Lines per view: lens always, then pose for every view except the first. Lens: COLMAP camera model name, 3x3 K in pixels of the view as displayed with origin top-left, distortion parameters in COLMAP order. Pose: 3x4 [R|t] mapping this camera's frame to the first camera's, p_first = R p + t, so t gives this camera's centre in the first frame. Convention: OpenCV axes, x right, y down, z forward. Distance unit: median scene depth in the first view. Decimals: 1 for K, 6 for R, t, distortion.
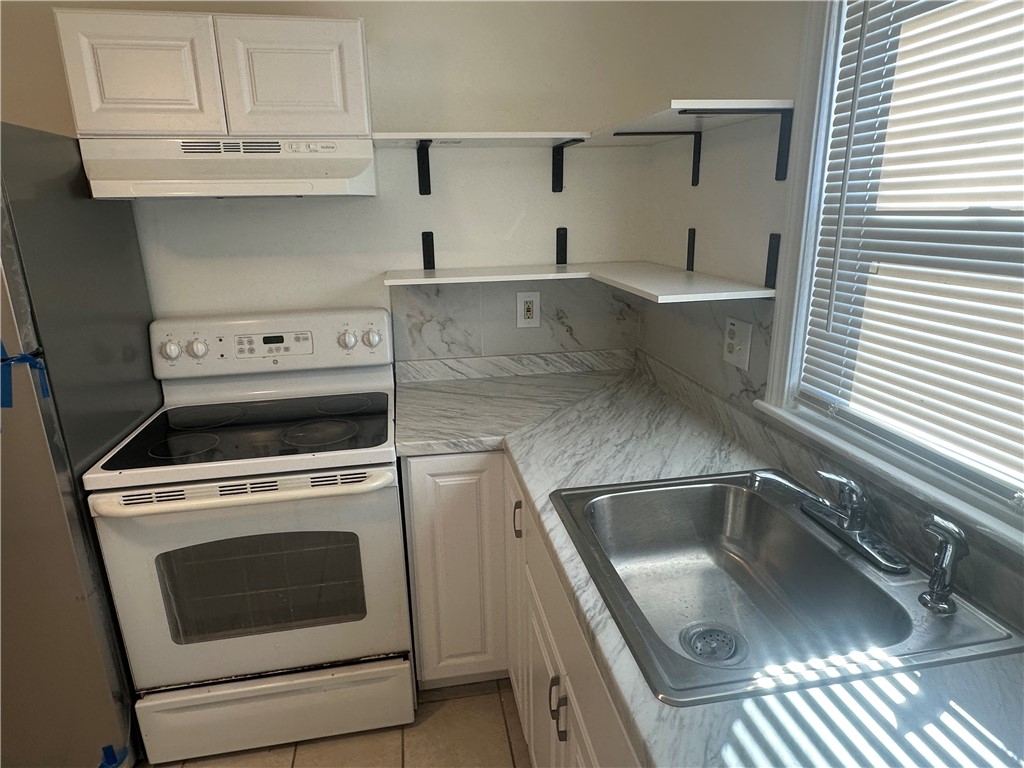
lens RADIAL K [[610.0, 0, 503.5], [0, 610.0, 385.4], [0, 0, 1]] dist [-0.003068, -0.001162]
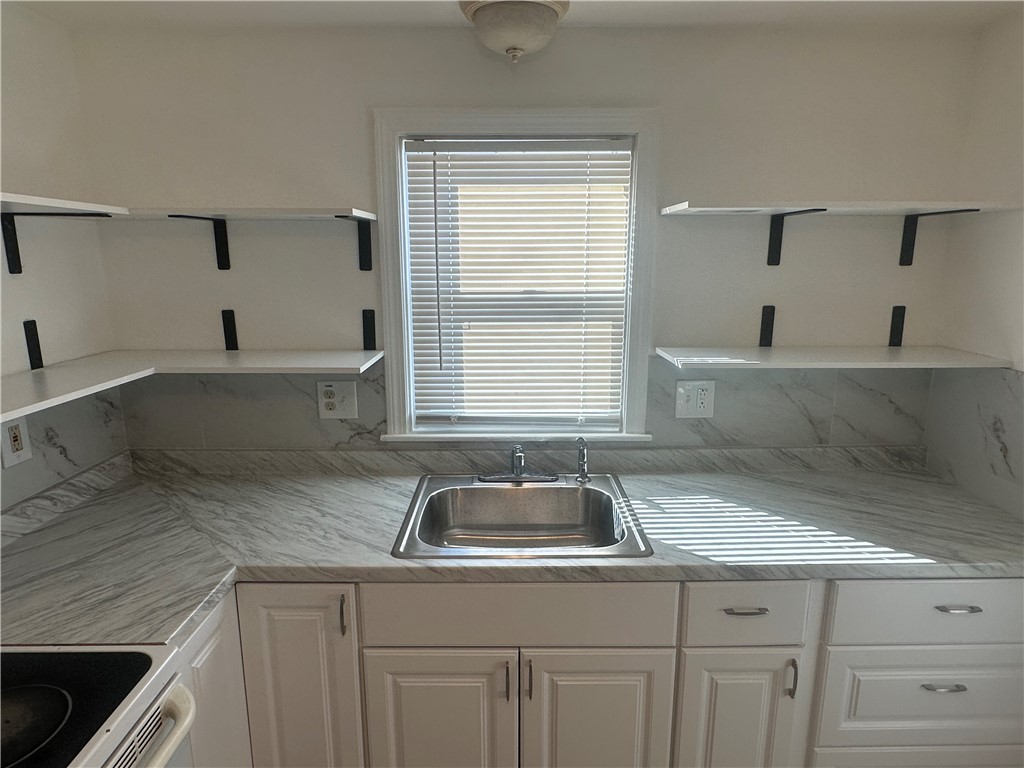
lens RADIAL K [[610.0, 0, 509.6], [0, 610.0, 390.4], [0, 0, 1]] dist [-0.003068, -0.001162]
pose [[0.165187, -0.192374, 0.967319, -0.702188], [0.273867, 0.951168, 0.142394, -0.161090], [-0.947476, 0.241395, 0.209806, 0.410231]]
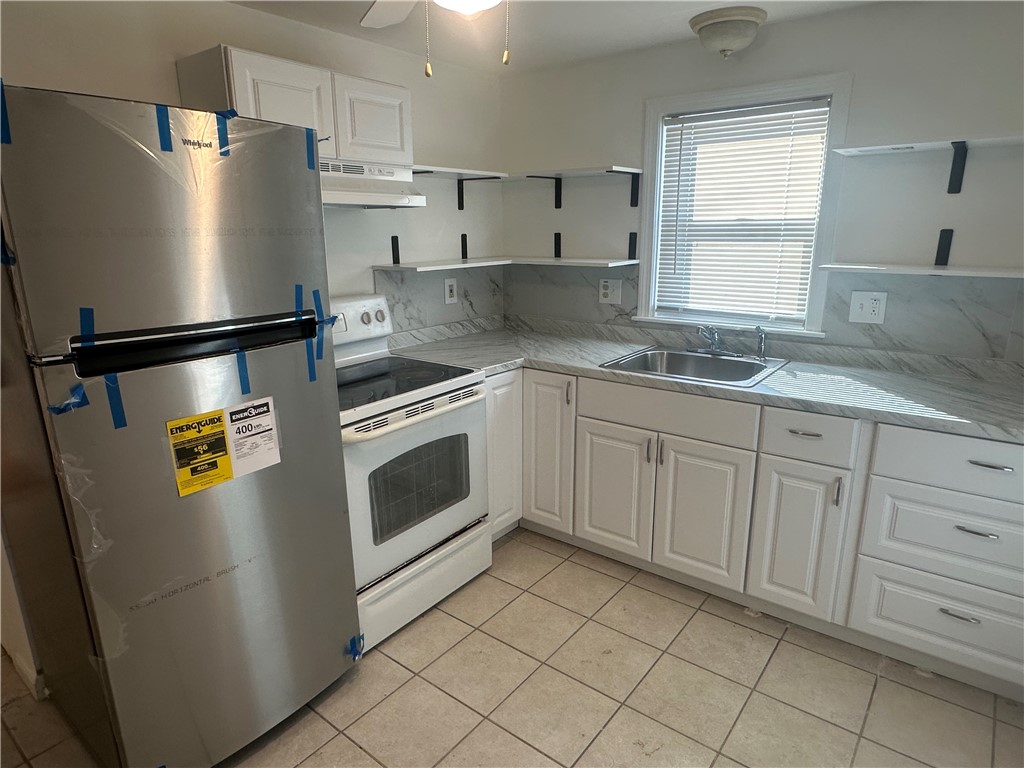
lens RADIAL K [[610.0, 0, 509.0], [0, 610.0, 388.6], [0, 0, 1]] dist [-0.003068, -0.001162]
pose [[0.739347, -0.161165, 0.653752, -1.106440], [0.183680, 0.982382, 0.034450, 0.101759], [-0.647786, 0.094611, 0.755924, -0.194456]]
